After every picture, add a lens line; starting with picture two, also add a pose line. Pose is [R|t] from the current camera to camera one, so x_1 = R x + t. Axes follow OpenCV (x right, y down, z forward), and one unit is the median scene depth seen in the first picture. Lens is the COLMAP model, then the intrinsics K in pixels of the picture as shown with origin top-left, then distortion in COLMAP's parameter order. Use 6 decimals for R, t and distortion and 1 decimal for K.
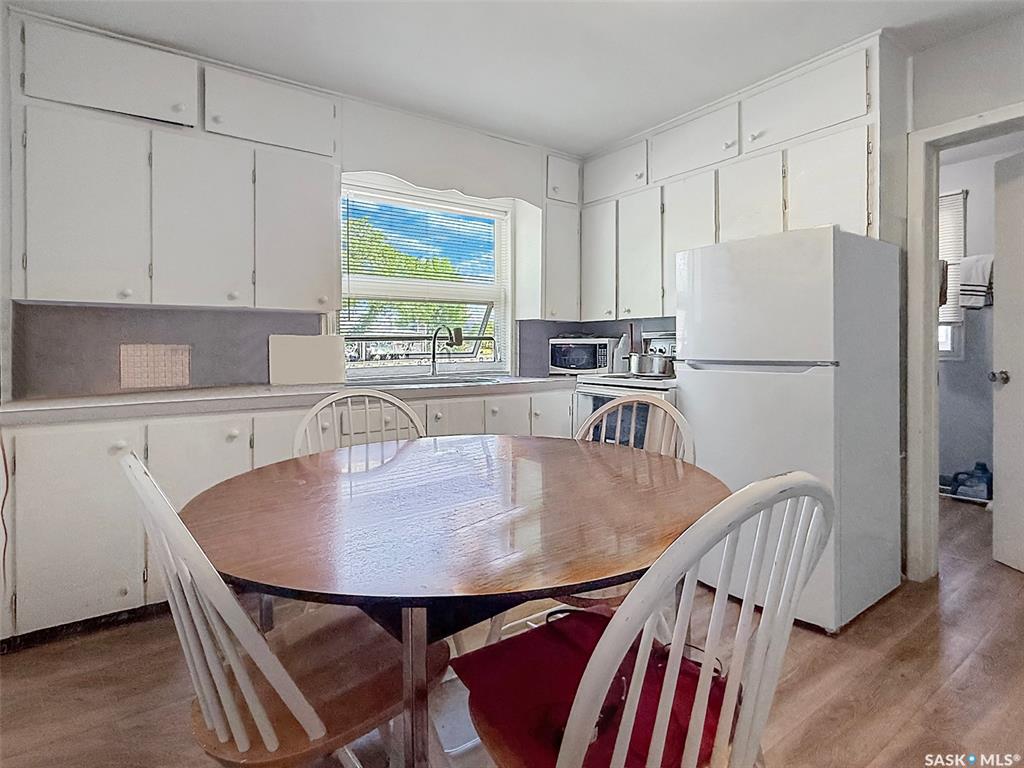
lens RADIAL K [[518.1, 0, 511.6], [0, 518.1, 347.8], [0, 0, 1]] dist [-0.002120, -0.000249]
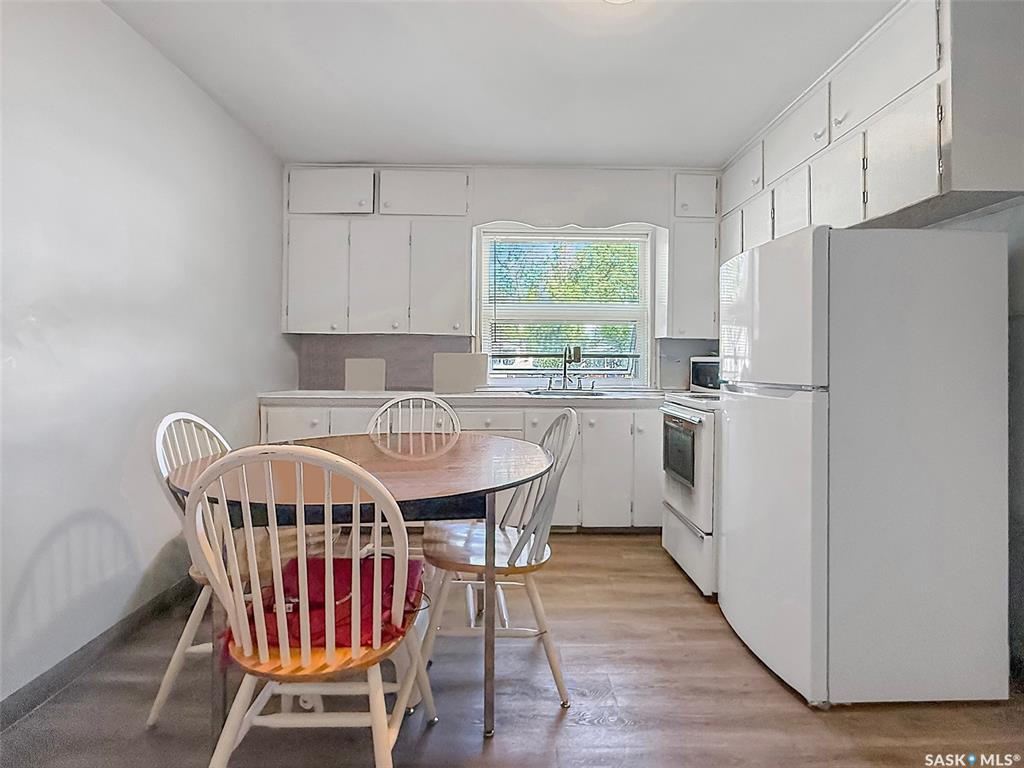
lens RADIAL K [[503.4, 0, 514.7], [0, 503.4, 357.2], [0, 0, 1]] dist [0.000073, -0.000024]
pose [[0.836490, 0.004848, -0.547960, 0.424930], [-0.011871, 0.999887, -0.009275, -0.004819], [0.547853, 0.014263, 0.836453, 0.018961]]
